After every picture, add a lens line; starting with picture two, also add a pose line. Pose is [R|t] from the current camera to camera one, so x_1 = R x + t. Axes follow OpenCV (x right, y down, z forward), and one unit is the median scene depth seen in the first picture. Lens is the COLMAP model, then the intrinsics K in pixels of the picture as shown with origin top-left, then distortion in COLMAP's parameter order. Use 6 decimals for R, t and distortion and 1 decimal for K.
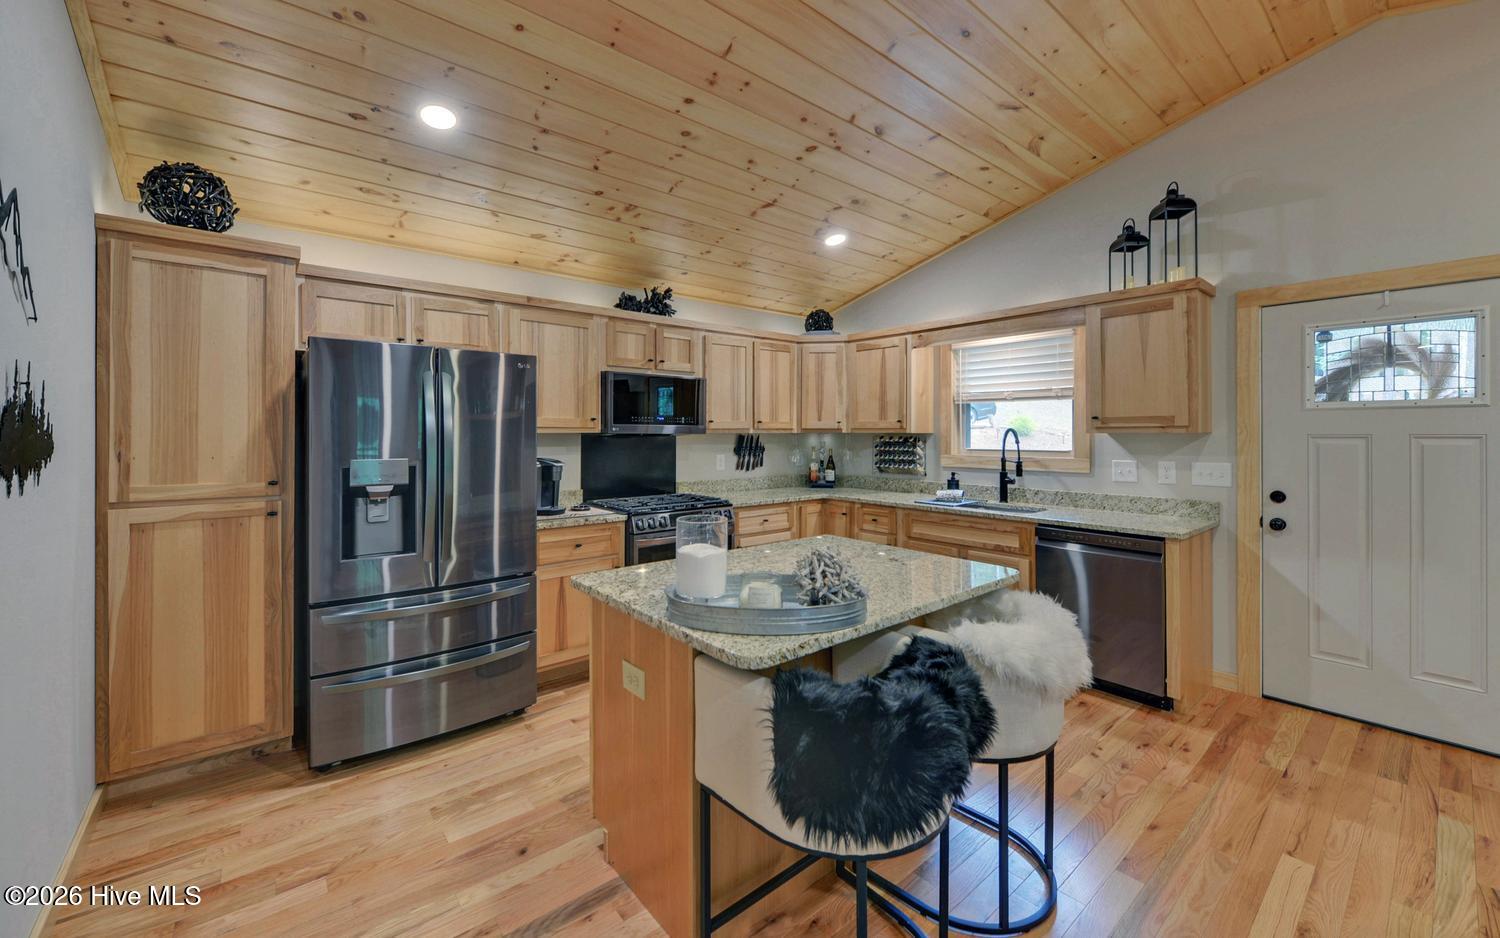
lens RADIAL K [[593.9, 0, 708.0], [0, 593.9, 432.9], [0, 0, 1]] dist [-0.001072, -0.001307]
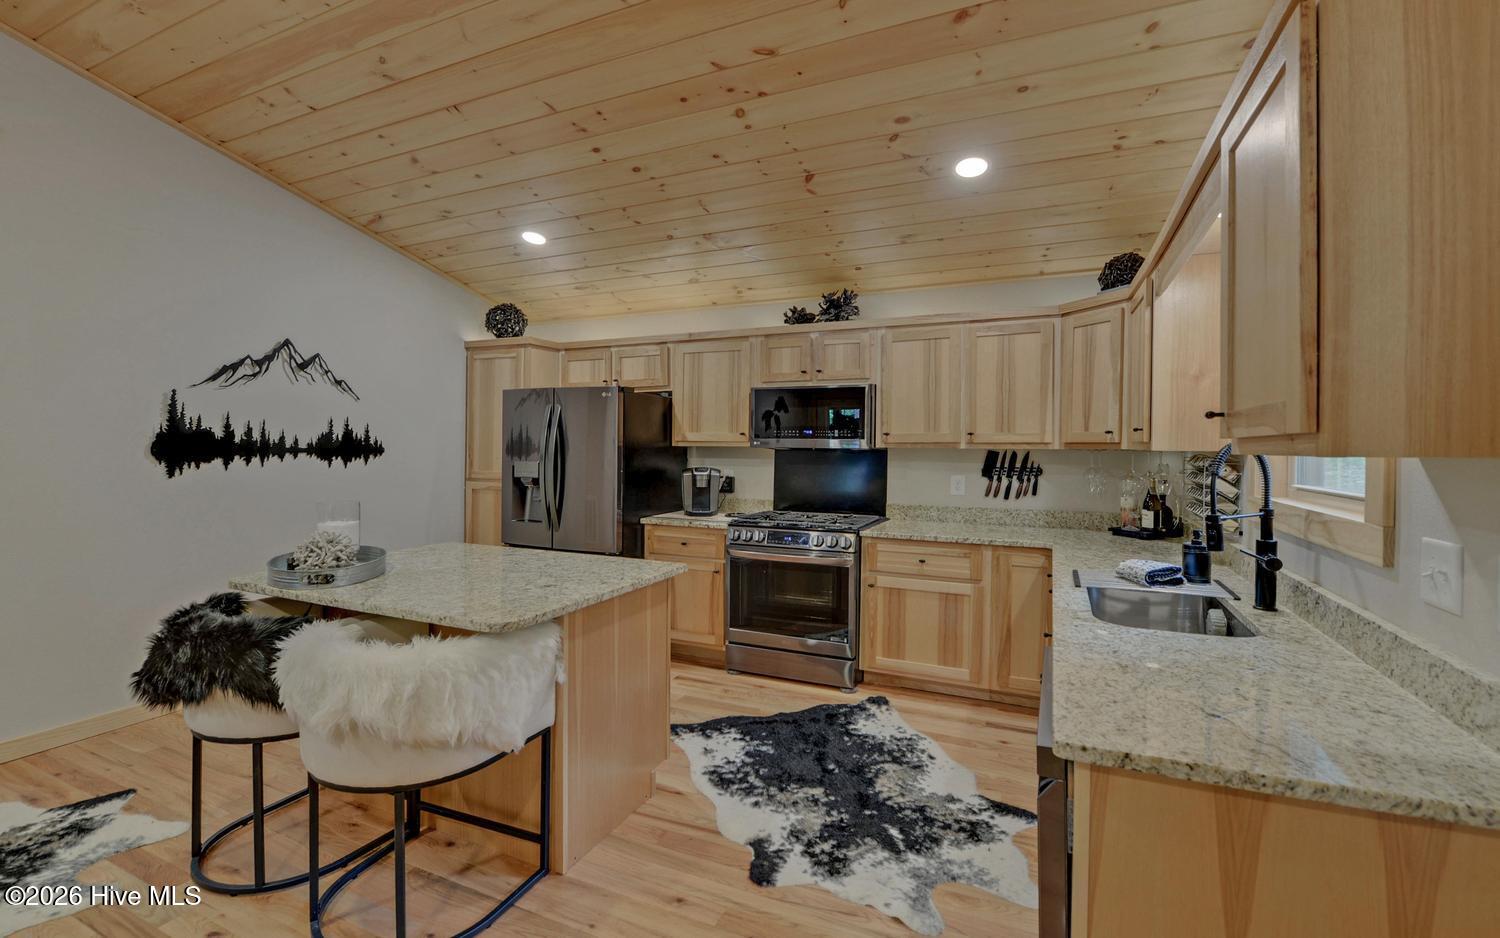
lens RADIAL K [[614.7, 0, 789.3], [0, 614.7, 456.1], [0, 0, 1]] dist [-0.008033, 0.000223]
pose [[0.486929, 0.019764, -0.873218, 0.871368], [-0.005900, 0.999796, 0.019339, -0.004877], [0.873422, -0.004265, 0.486946, 0.557315]]
